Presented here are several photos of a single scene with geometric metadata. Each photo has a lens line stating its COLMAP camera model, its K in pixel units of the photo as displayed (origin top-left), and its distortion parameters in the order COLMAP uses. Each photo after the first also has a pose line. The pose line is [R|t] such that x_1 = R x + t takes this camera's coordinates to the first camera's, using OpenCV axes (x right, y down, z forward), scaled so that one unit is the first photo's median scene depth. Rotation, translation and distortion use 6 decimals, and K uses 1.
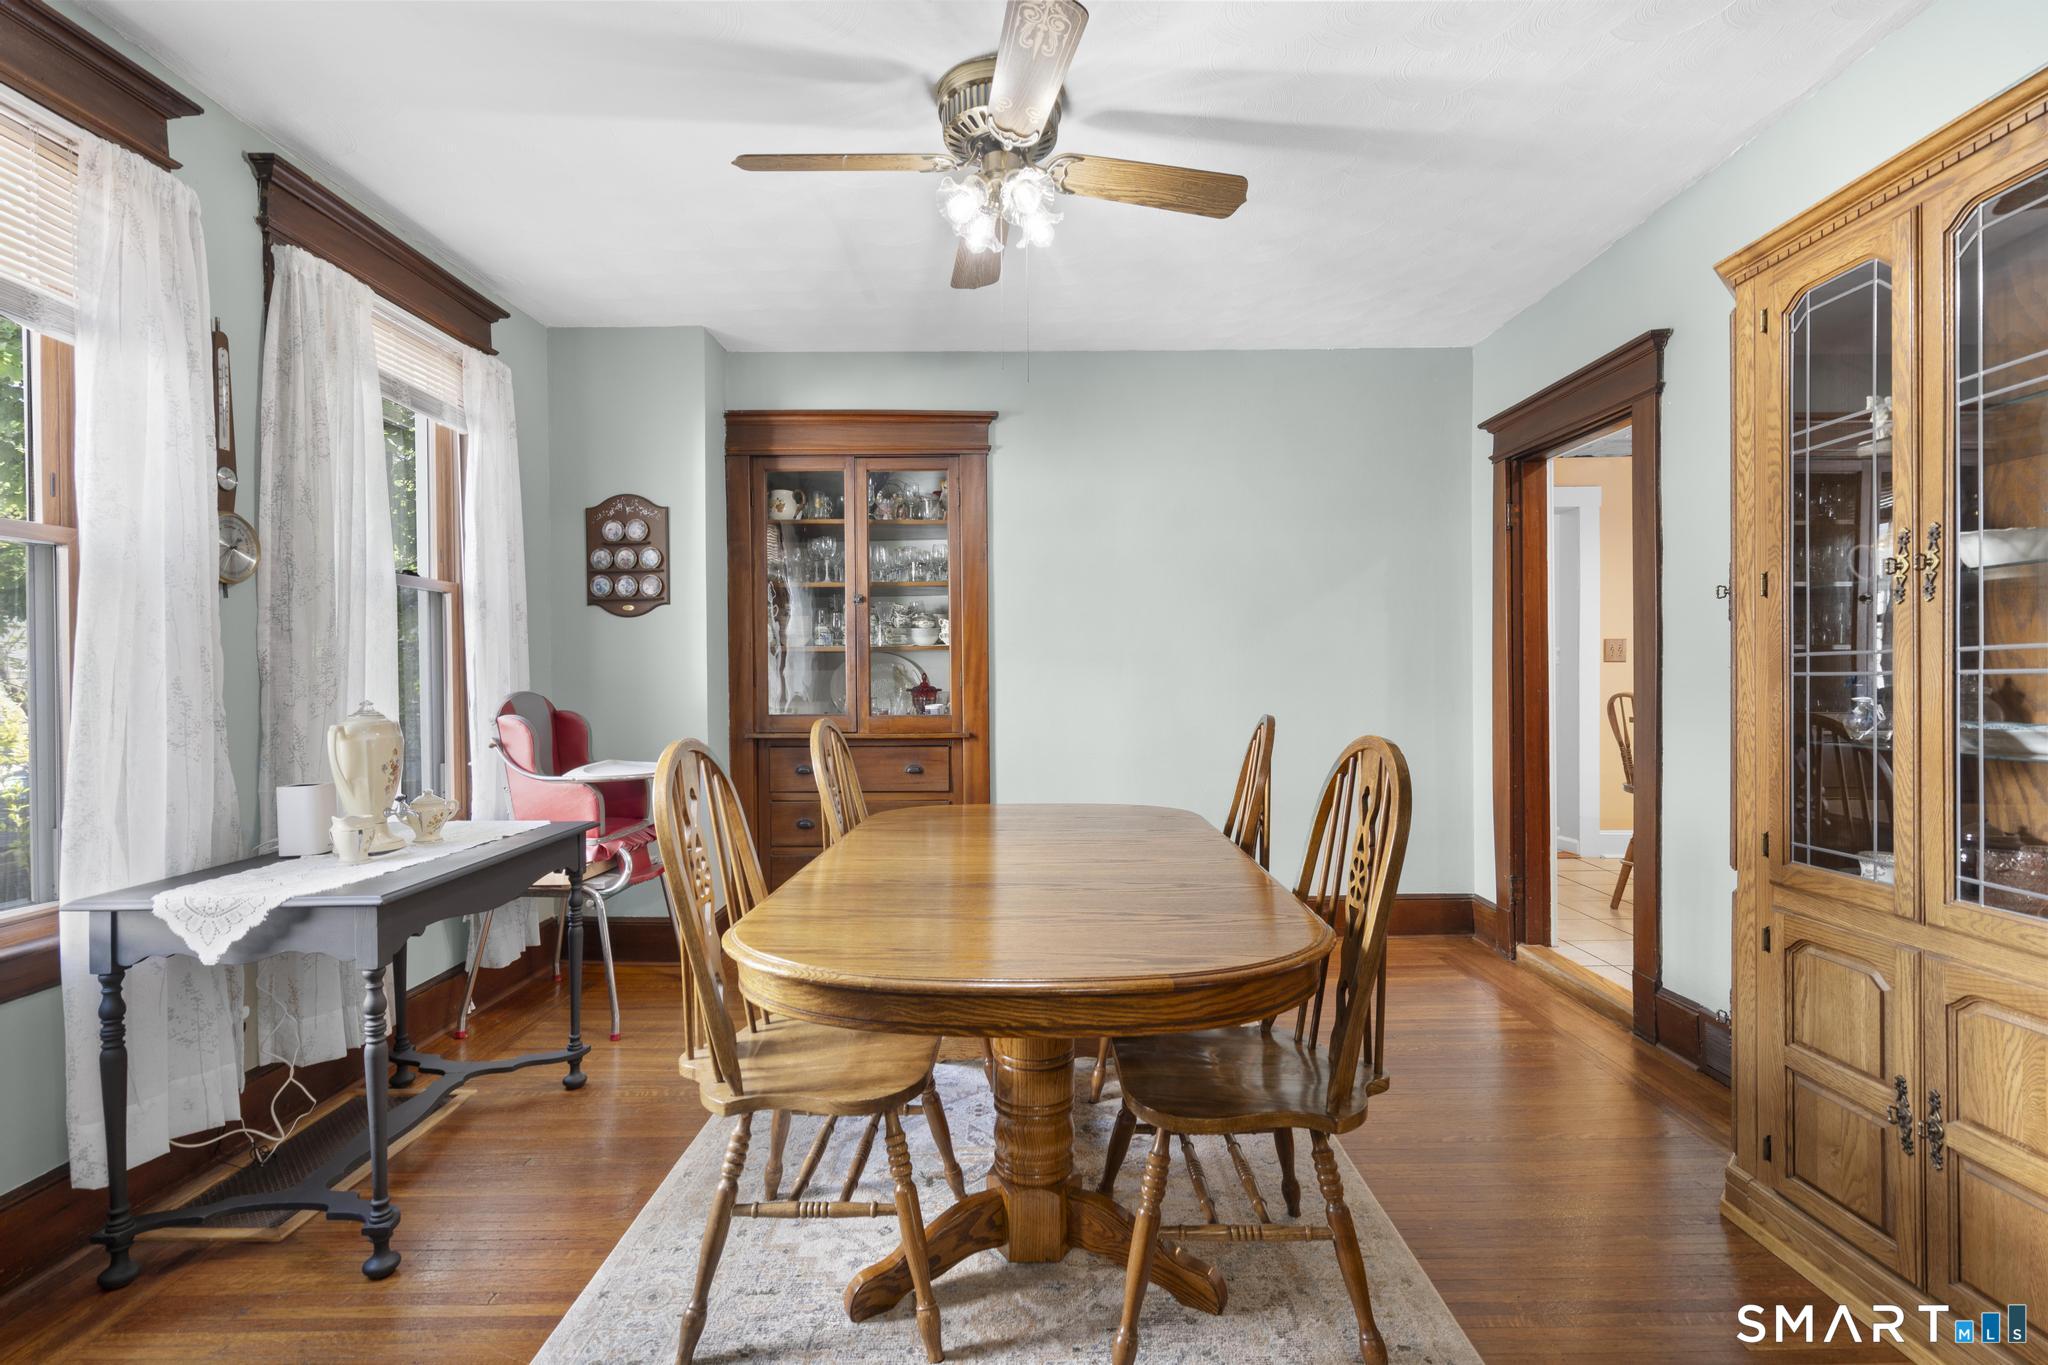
lens RADIAL K [[946.2, 0, 1031.1], [0, 946.2, 681.0], [0, 0, 1]] dist [-0.000397, 0.000666]
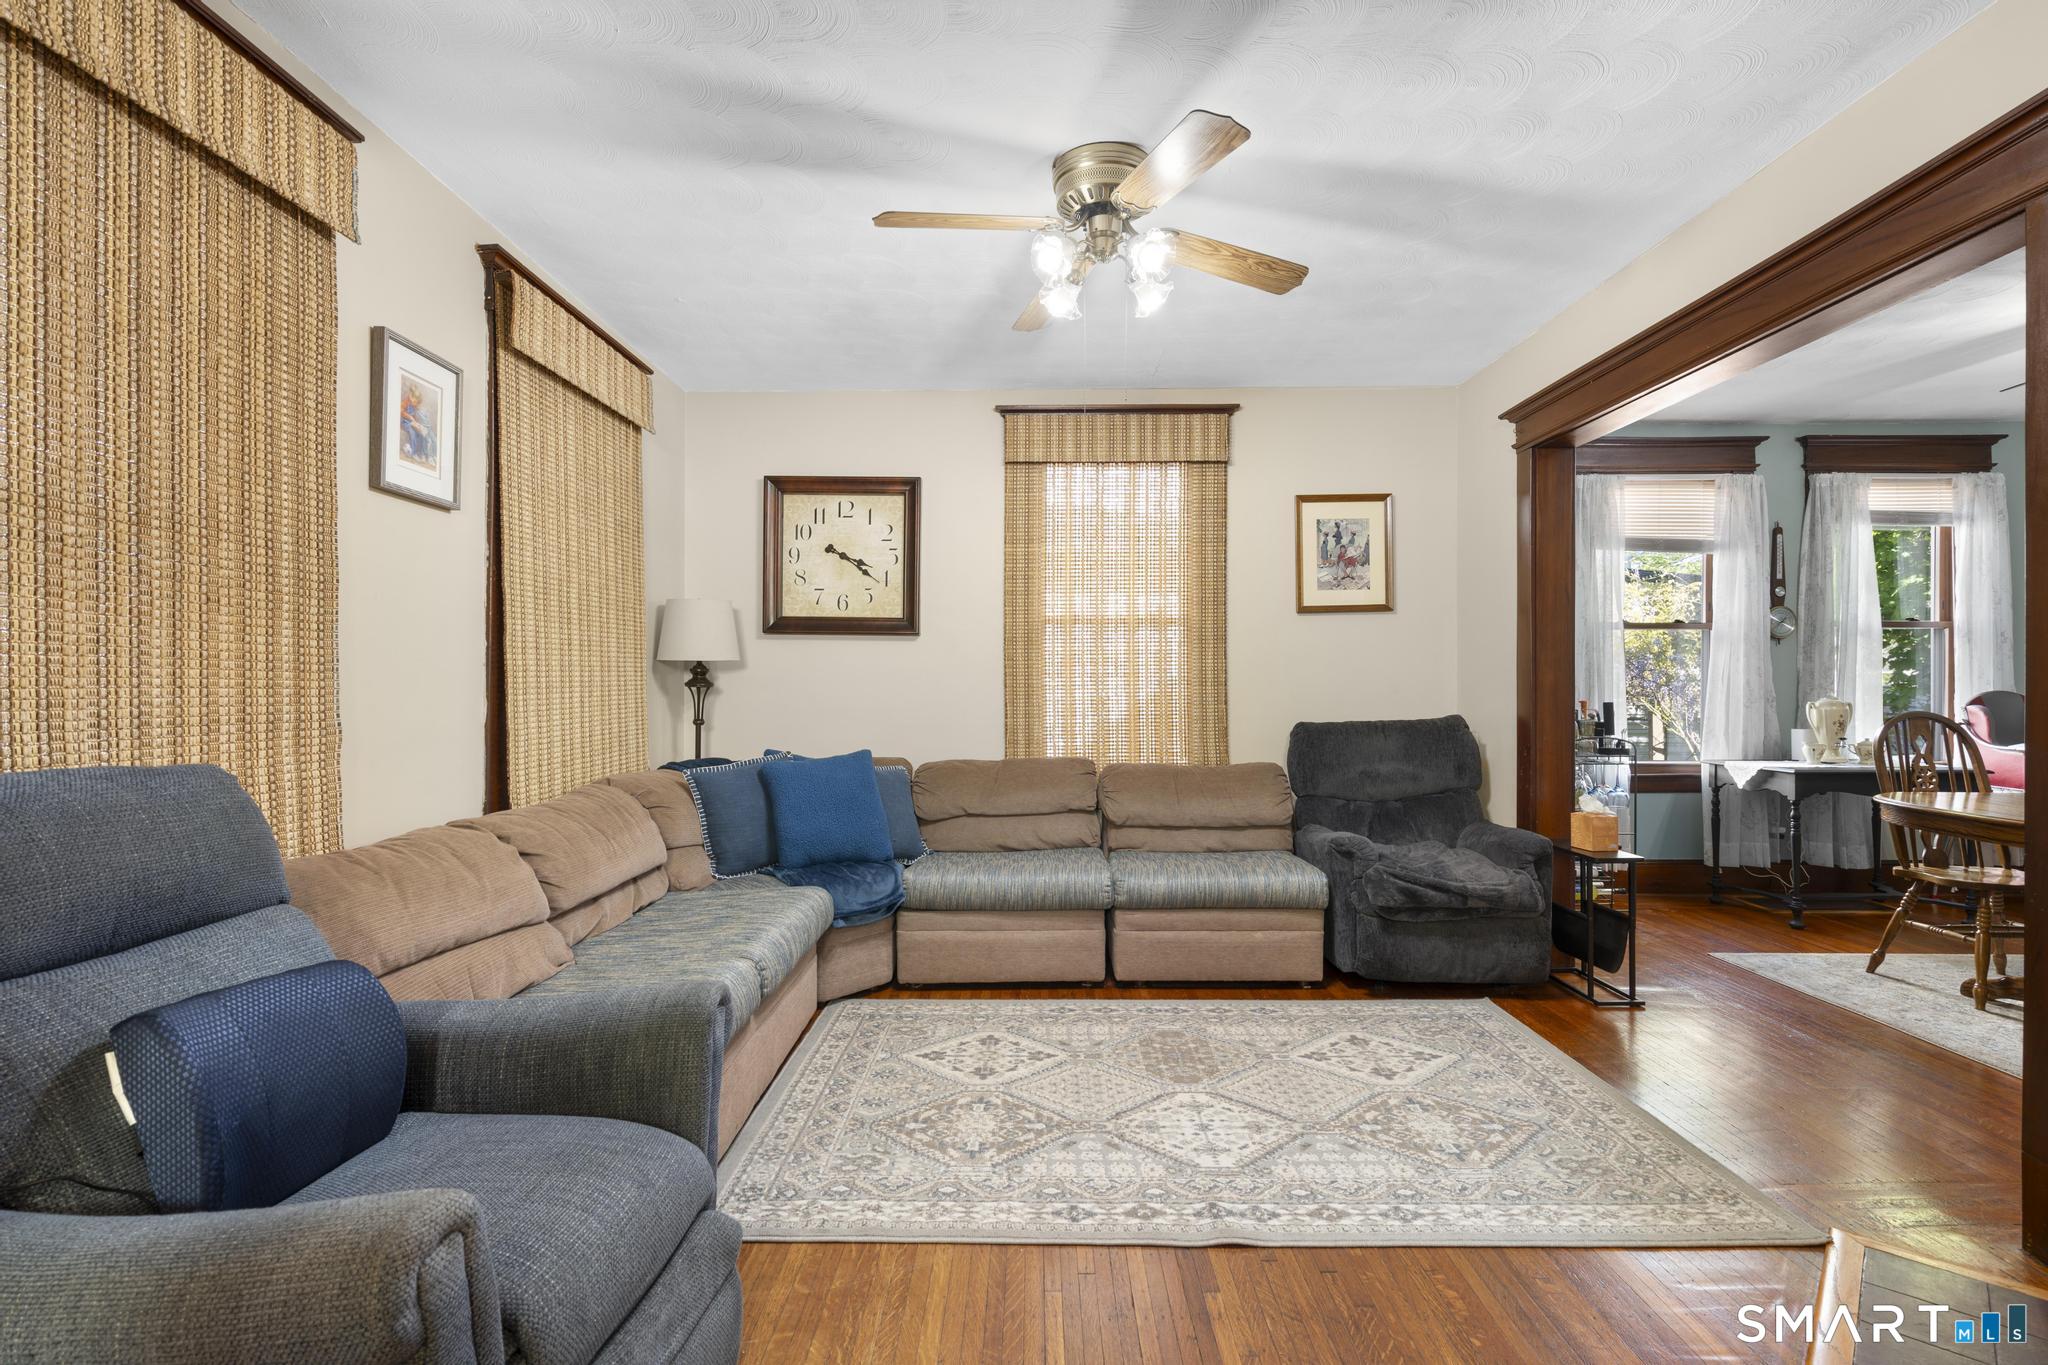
lens RADIAL K [[946.2, 0, 1027.3], [0, 946.2, 684.0], [0, 0, 1]] dist [-0.000397, 0.000666]
pose [[0.001338, 0.013471, -0.999908, 1.399411], [-0.010825, 0.999851, 0.013456, -0.004746], [0.999941, 0.010806, 0.001484, -0.791754]]
